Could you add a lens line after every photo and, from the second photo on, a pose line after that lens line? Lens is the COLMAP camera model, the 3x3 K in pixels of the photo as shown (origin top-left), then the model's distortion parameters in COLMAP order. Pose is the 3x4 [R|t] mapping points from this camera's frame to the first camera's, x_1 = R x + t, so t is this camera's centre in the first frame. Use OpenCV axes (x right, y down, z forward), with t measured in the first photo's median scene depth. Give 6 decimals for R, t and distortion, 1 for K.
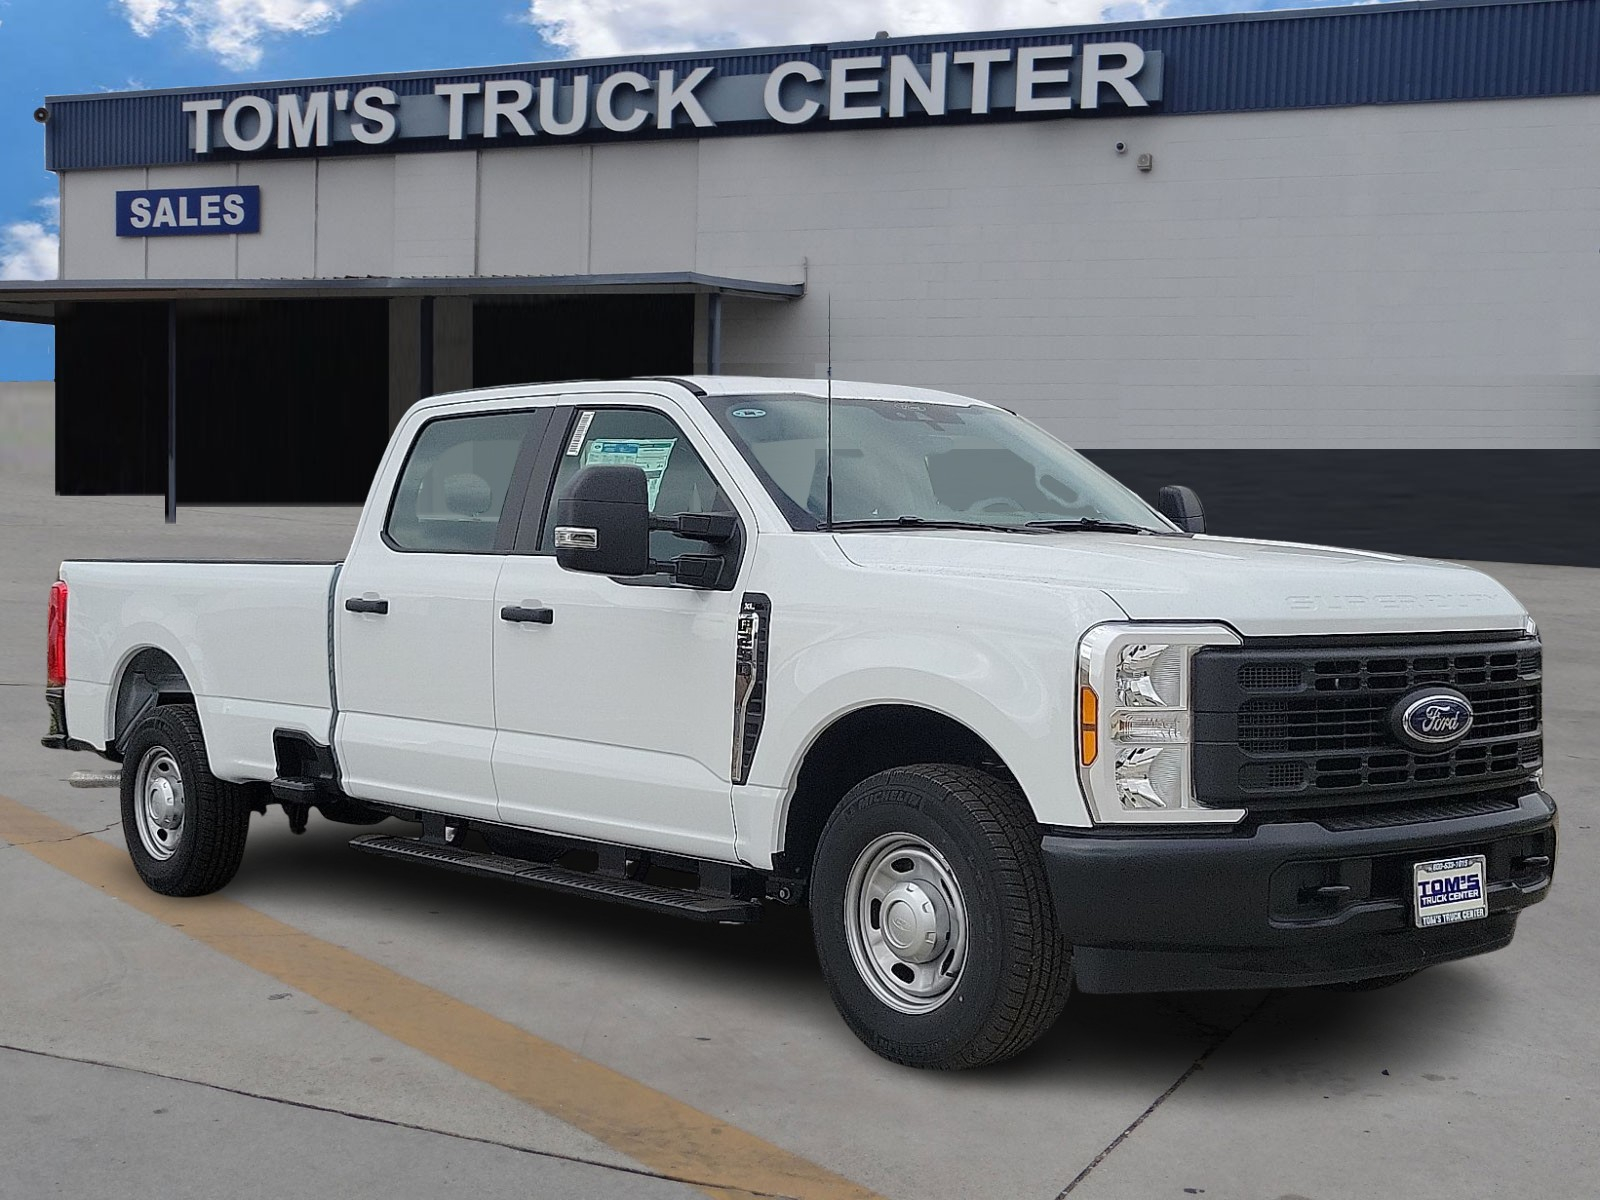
lens RADIAL K [[2196.1, 0, 832.4], [0, 2196.1, 621.0], [0, 0, 1]] dist [0.088595, 0.000000]
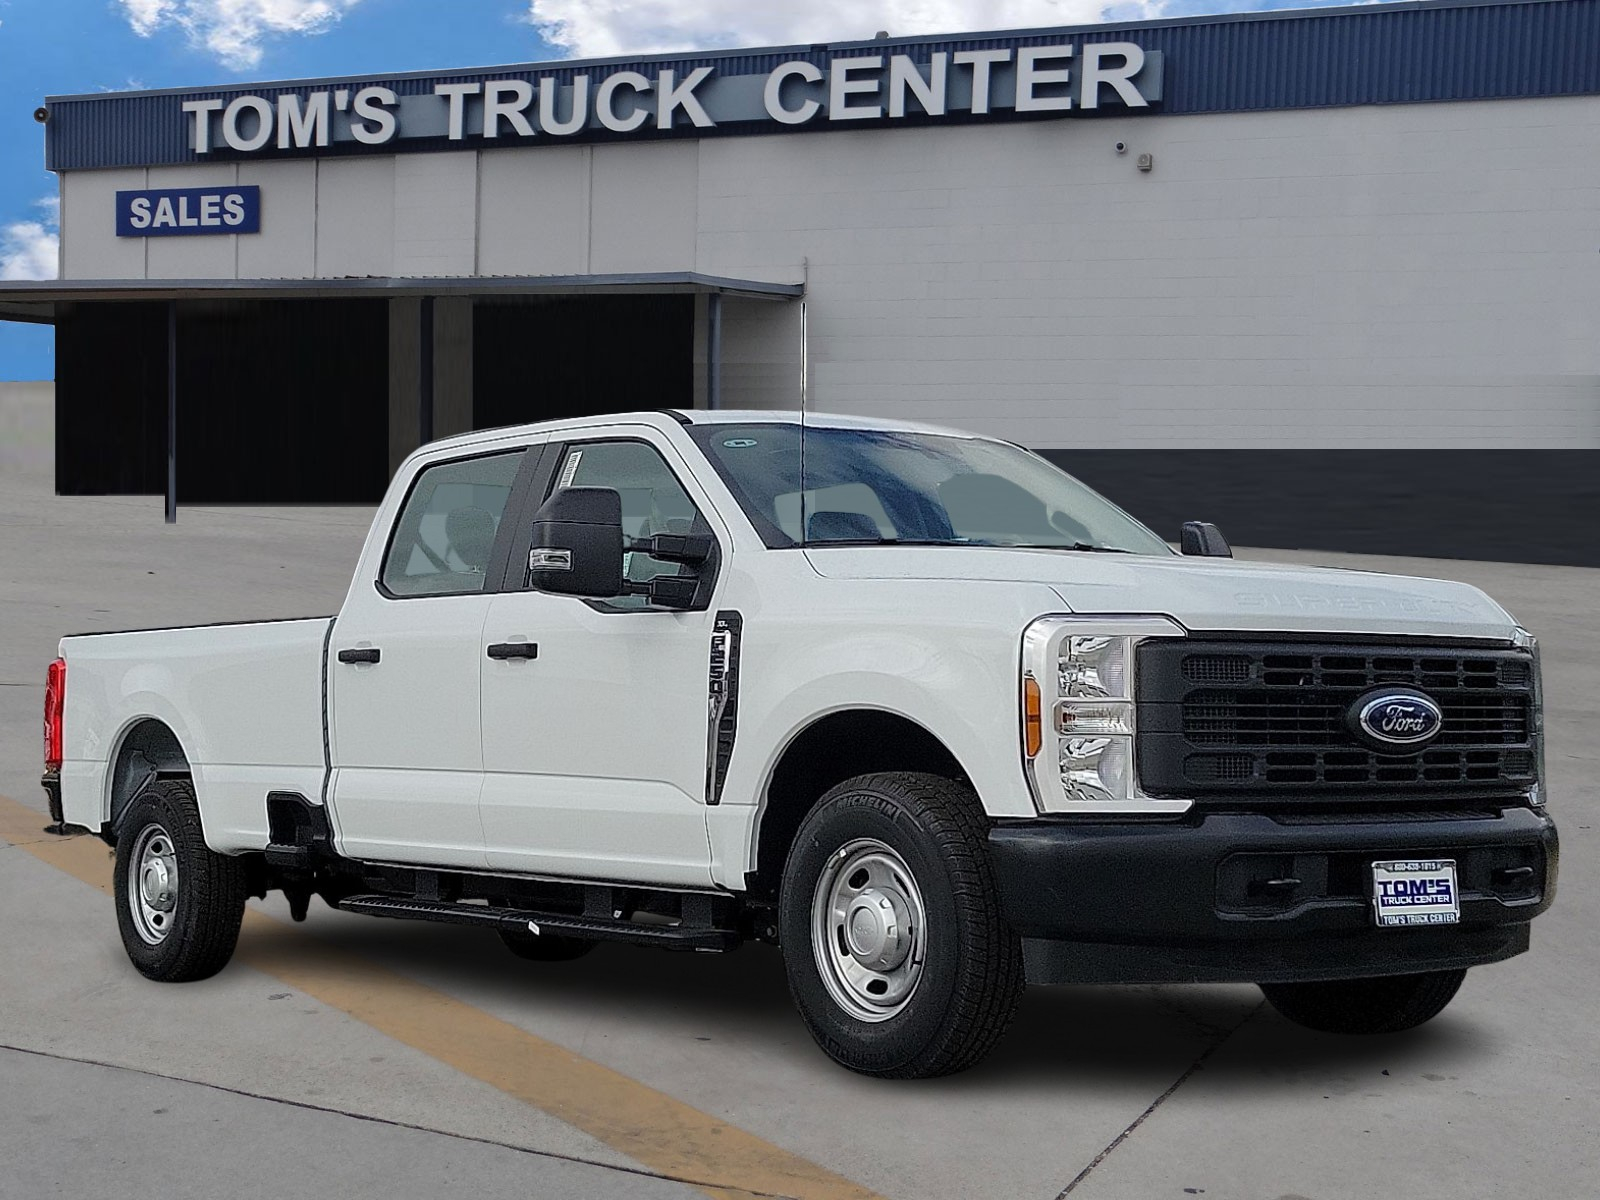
lens RADIAL K [[2605.3, 0, 805.6], [0, 2605.3, 599.8], [0, 0, 1]] dist [0.077083, 0.000000]
pose [[0.997939, -0.009015, -0.063529, 0.080252], [0.004597, 0.997582, -0.069347, 0.068876], [0.064001, 0.068912, 0.995568, -0.182399]]
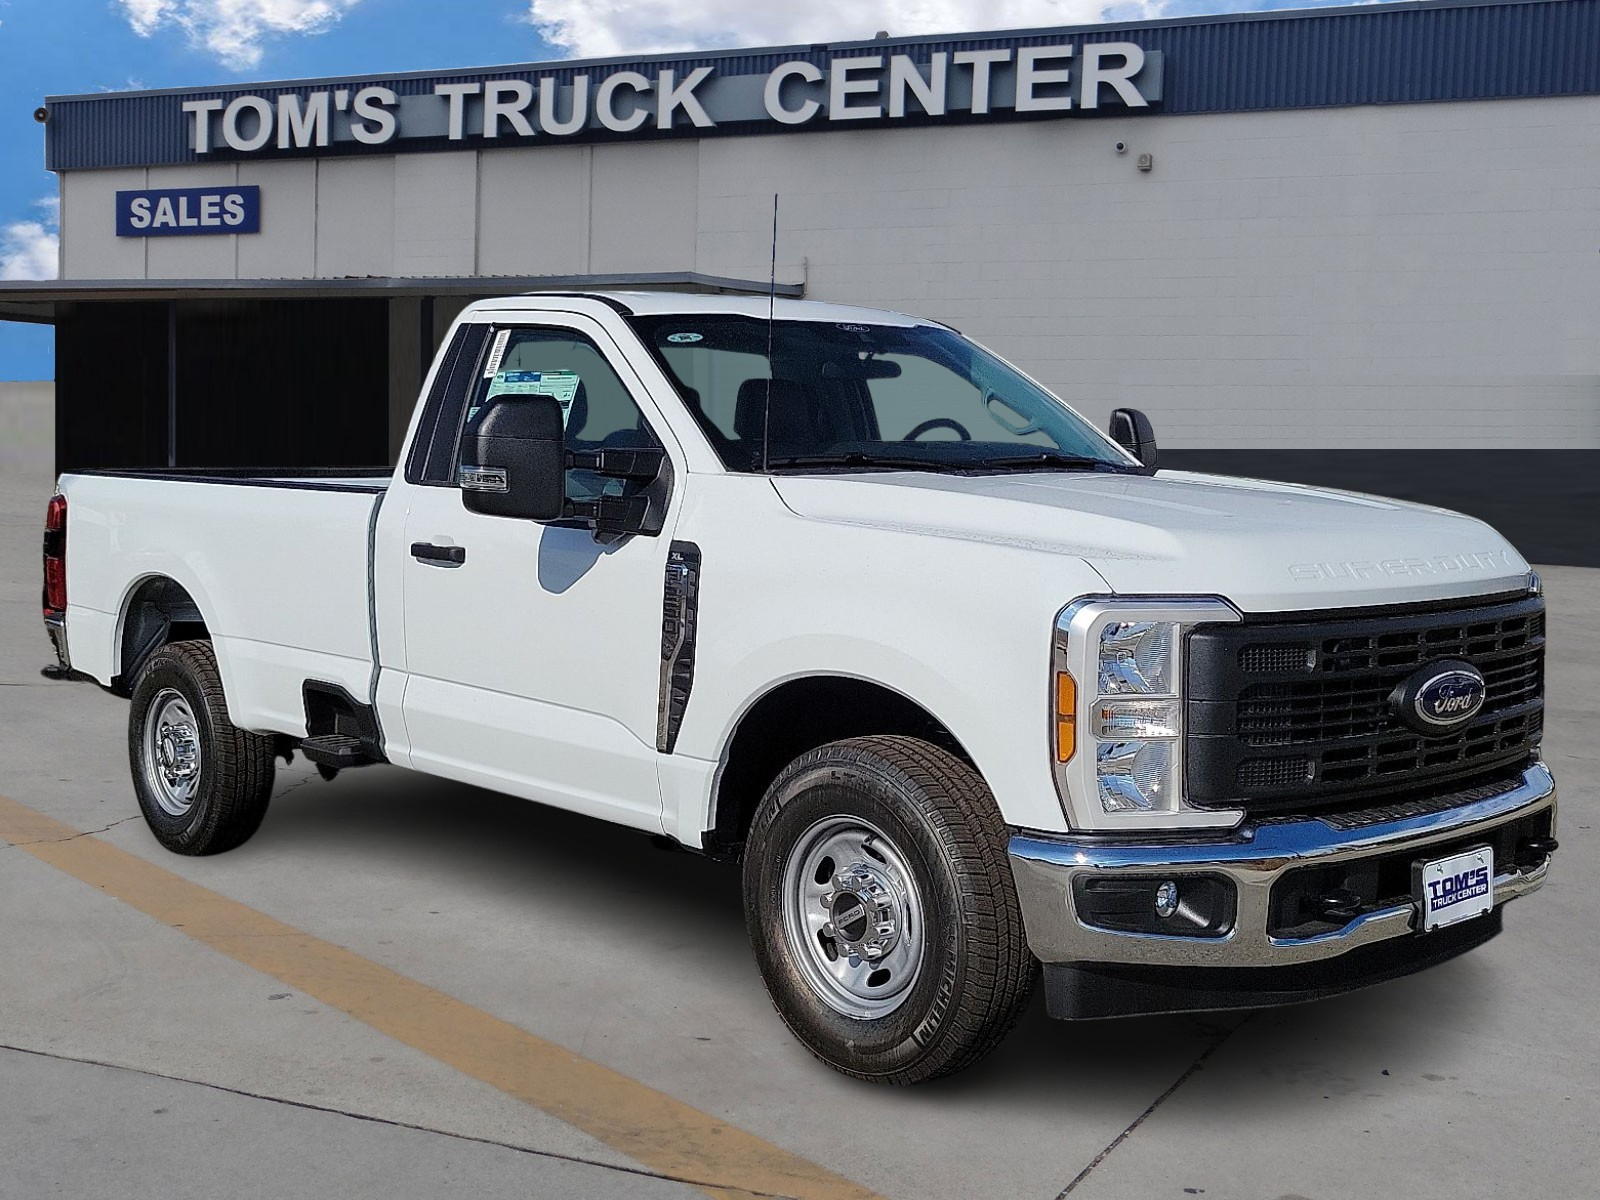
lens RADIAL K [[1950.8, 0, 812.8], [0, 1950.8, 606.4], [0, 0, 1]] dist [0.065965, 0.000000]
pose [[0.999627, 0.003330, 0.027120, -0.004285], [-0.004942, 0.998211, 0.059577, -0.037031], [-0.026874, -0.059689, 0.997855, 0.213150]]
